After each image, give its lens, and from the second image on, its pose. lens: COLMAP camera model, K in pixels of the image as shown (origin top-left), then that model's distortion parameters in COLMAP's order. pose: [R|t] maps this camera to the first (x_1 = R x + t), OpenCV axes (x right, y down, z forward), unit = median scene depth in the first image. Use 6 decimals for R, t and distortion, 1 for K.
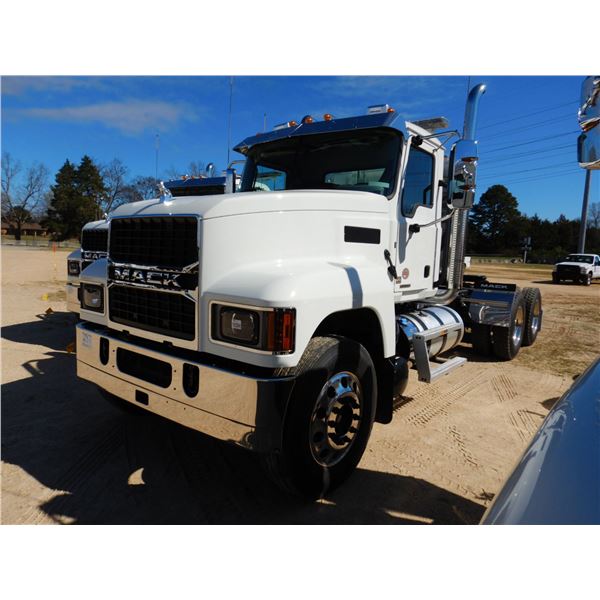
lens RADIAL K [[432.2, 0, 297.4], [0, 432.2, 293.7], [0, 0, 1]] dist [0.027399, -0.000652]
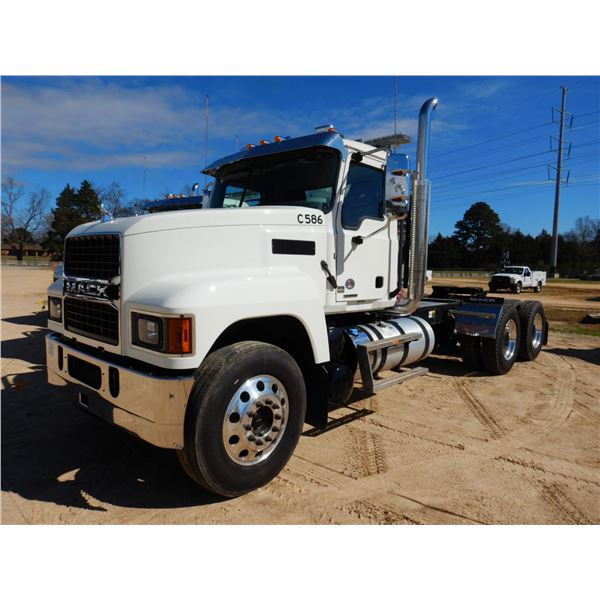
lens RADIAL K [[432.2, 0, 304.7], [0, 432.2, 296.5], [0, 0, 1]] dist [0.027399, -0.000652]
pose [[0.996460, -0.009502, -0.083524, 0.236599], [0.006986, 0.999514, -0.030370, 0.015025], [0.083772, 0.029679, 0.996043, -0.041891]]
